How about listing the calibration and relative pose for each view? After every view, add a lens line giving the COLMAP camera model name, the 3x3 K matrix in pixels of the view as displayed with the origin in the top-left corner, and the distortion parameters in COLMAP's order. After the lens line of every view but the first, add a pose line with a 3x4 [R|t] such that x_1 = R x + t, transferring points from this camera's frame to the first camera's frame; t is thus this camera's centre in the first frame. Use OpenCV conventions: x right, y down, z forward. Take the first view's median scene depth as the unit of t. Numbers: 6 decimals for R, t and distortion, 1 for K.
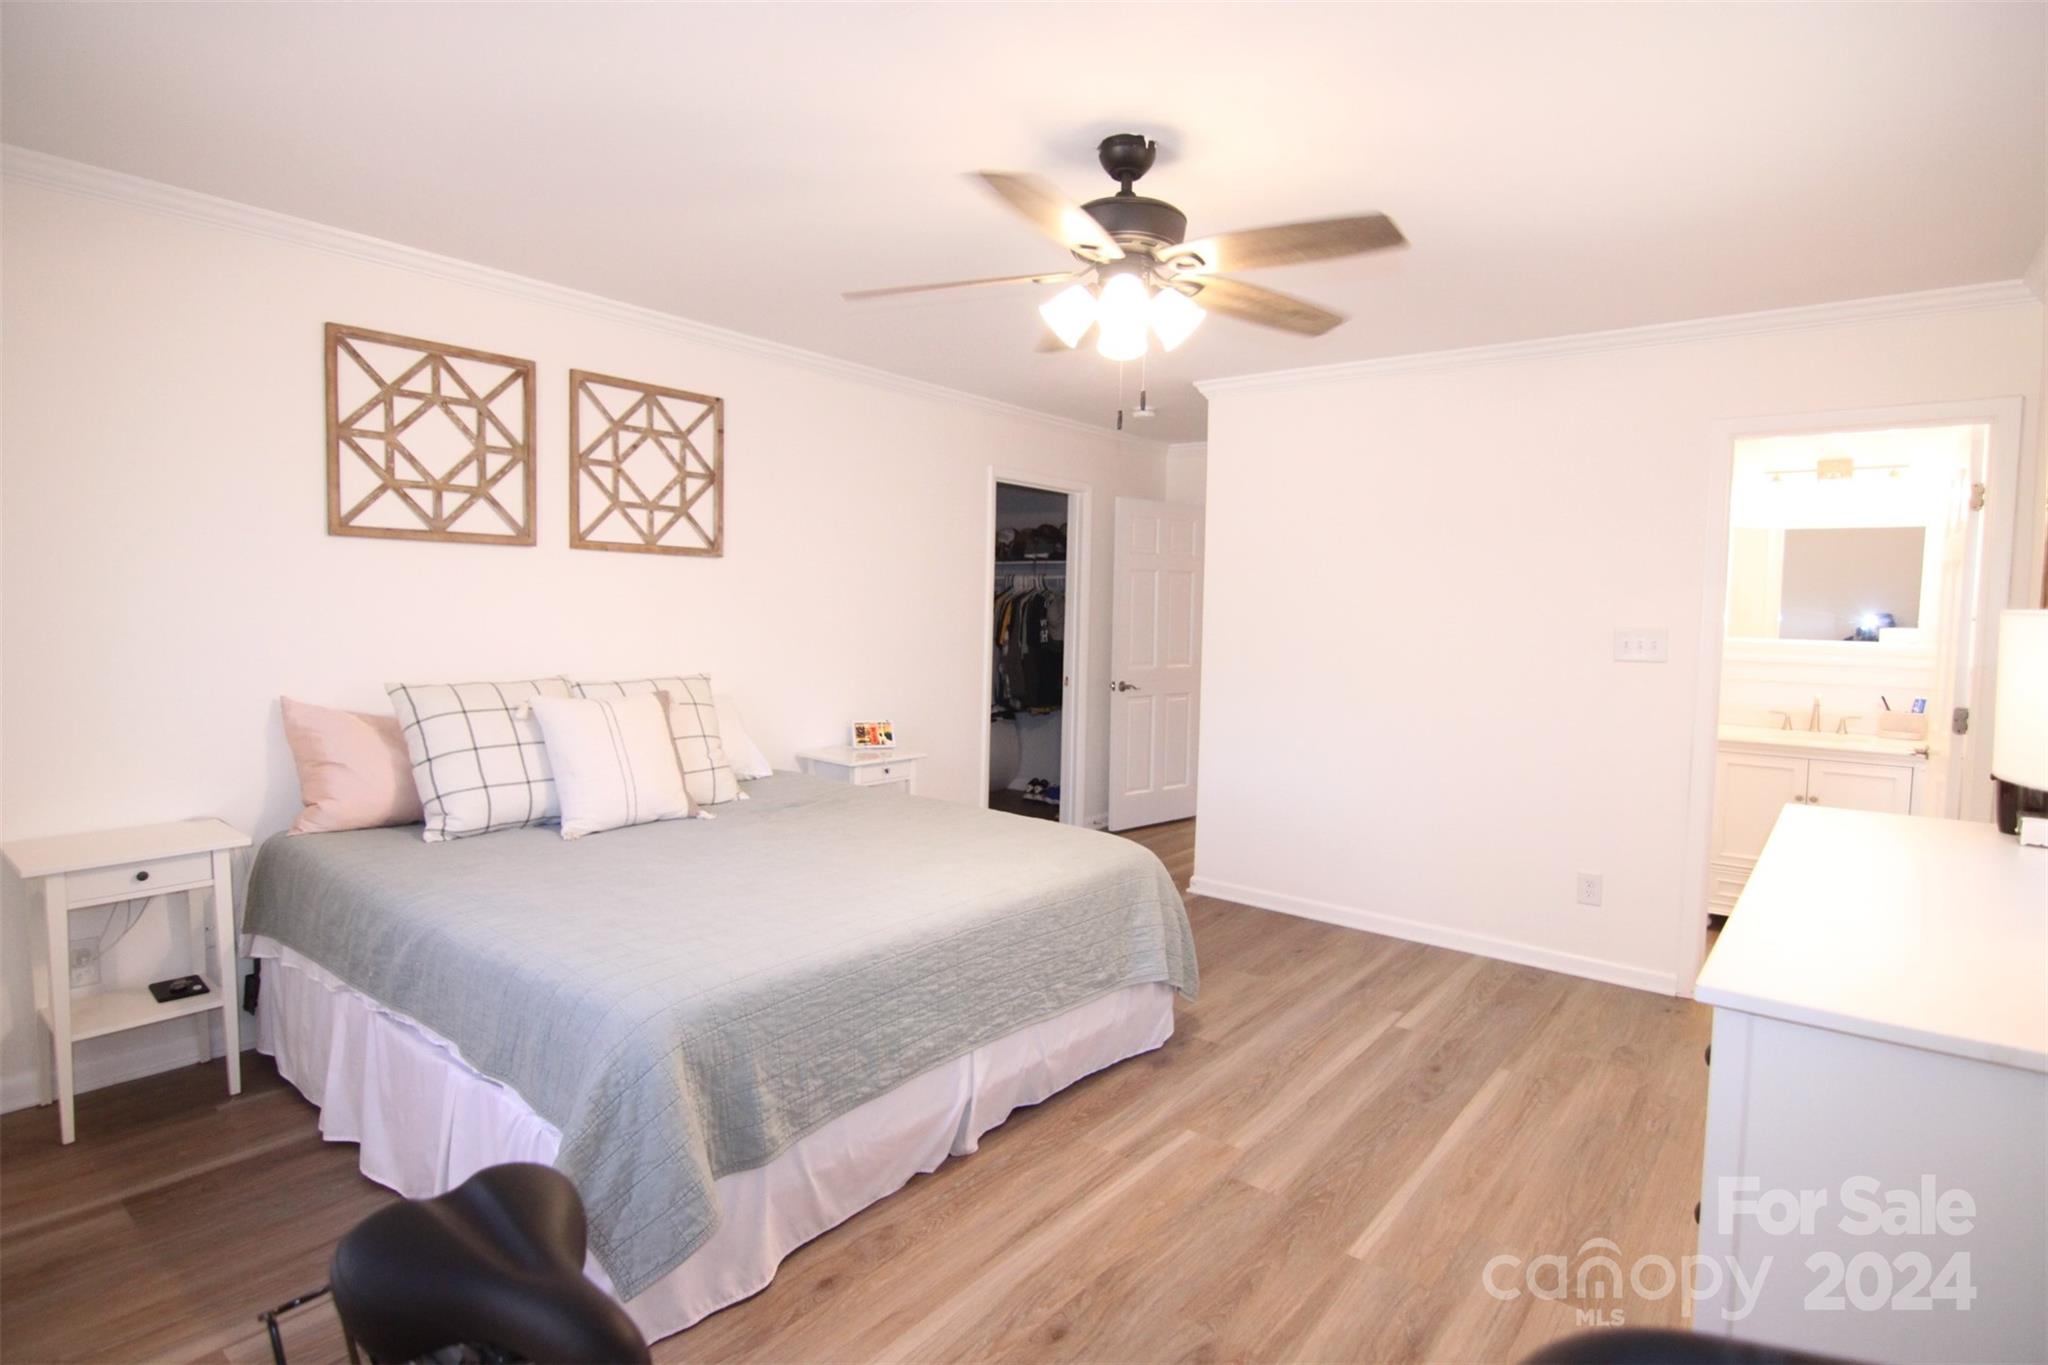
lens RADIAL K [[1053.3, 0, 1030.6], [0, 1053.3, 667.4], [0, 0, 1]] dist [-0.003923, -0.012675]
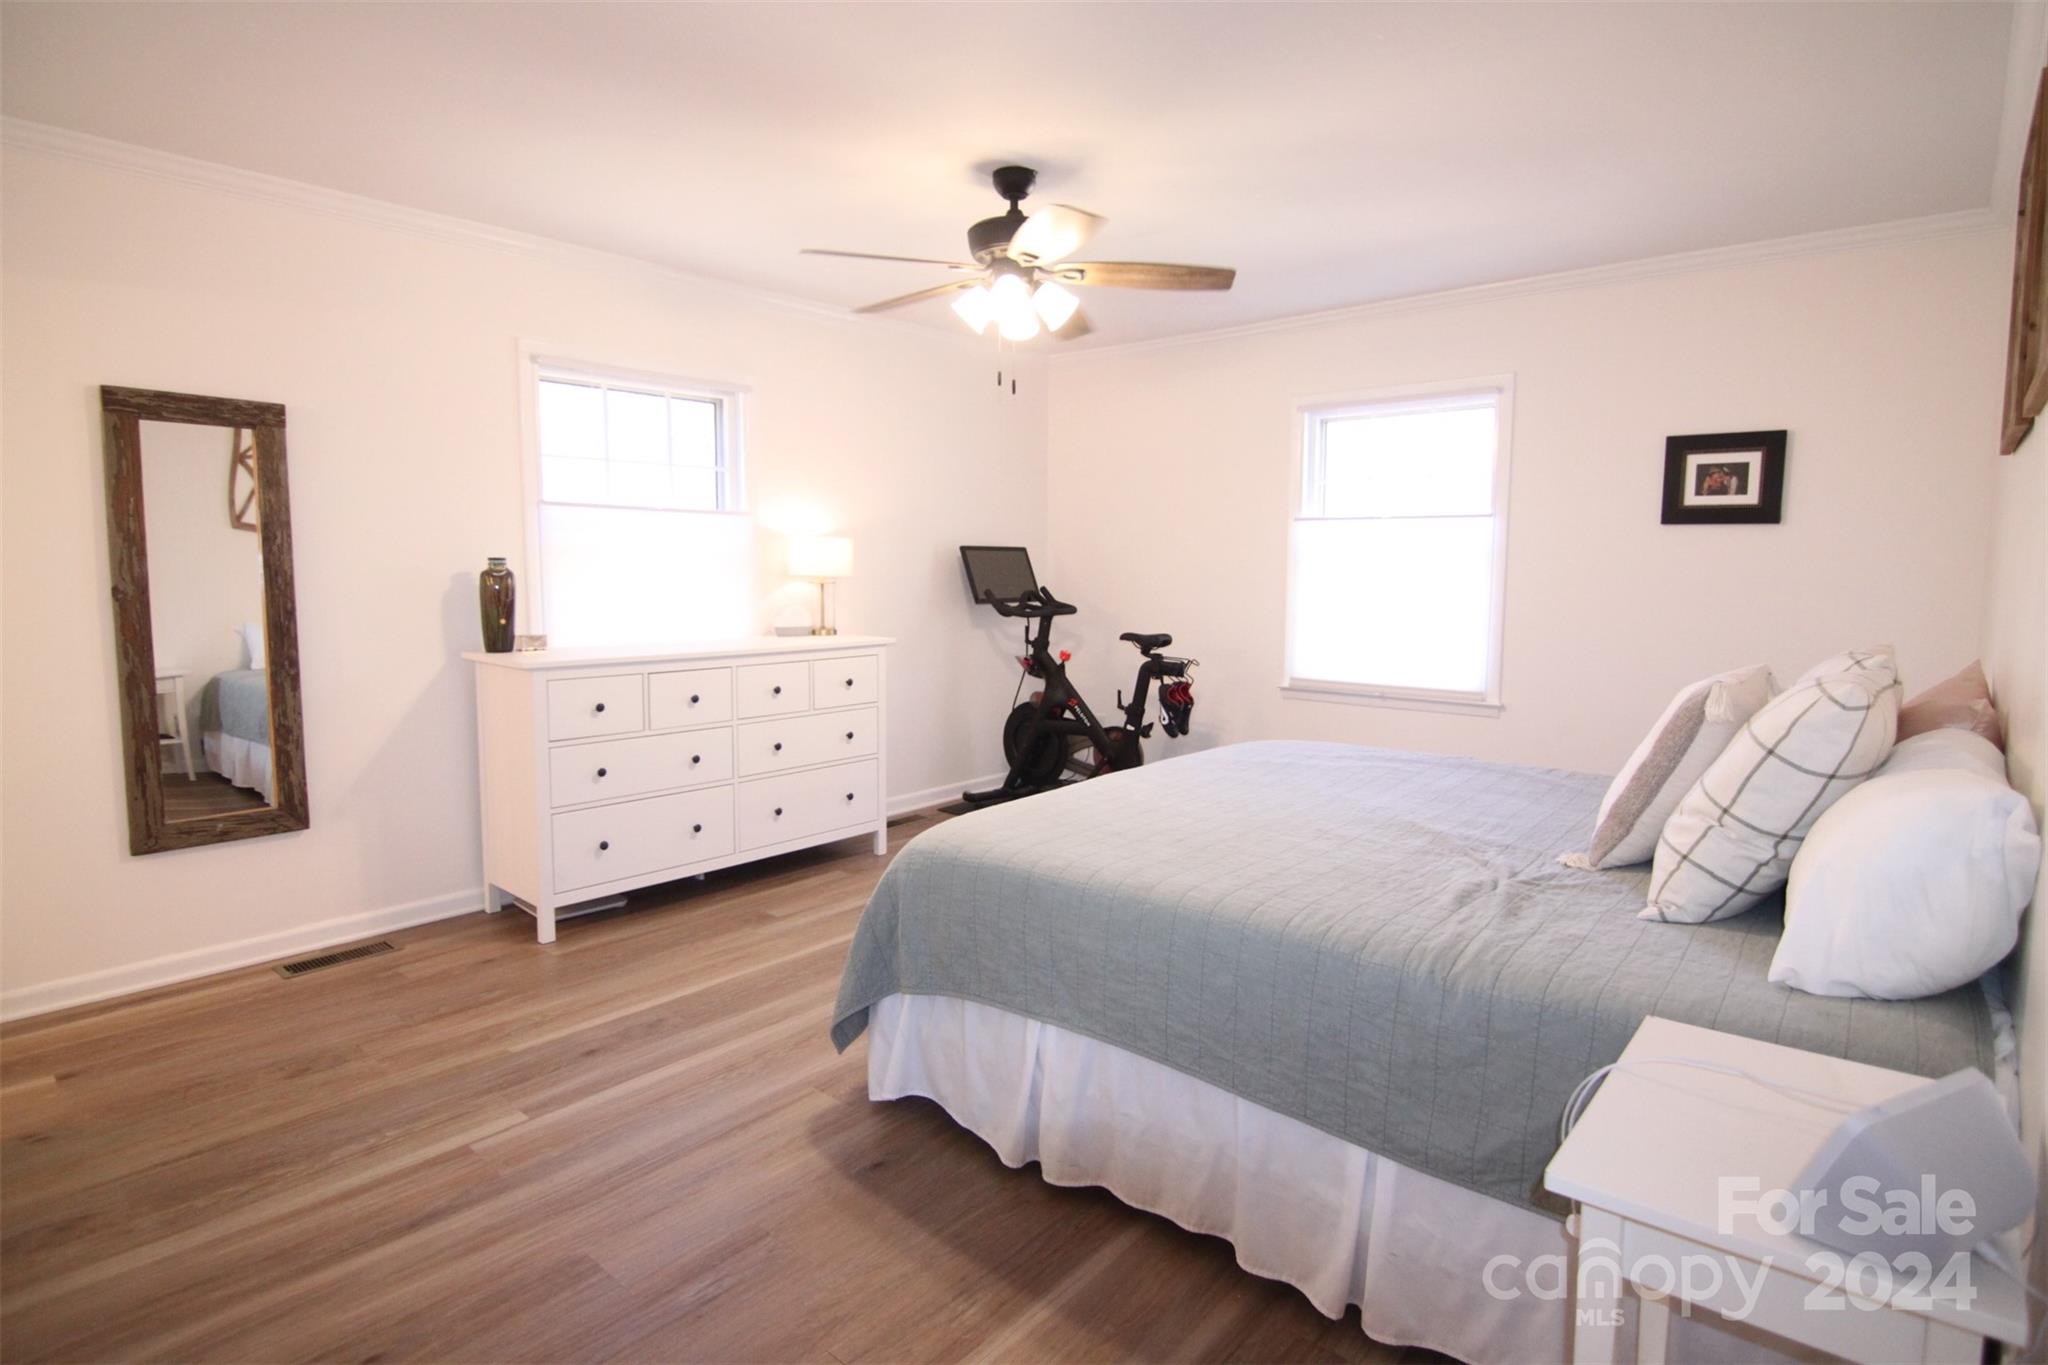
lens RADIAL K [[1053.3, 0, 1030.6], [0, 1053.3, 667.4], [0, 0, 1]] dist [-0.003923, -0.012675]
pose [[-0.998702, -0.026615, 0.043431, -0.001362], [-0.019513, 0.987494, 0.156446, -0.064732], [-0.047051, 0.155396, -0.986731, 1.684988]]
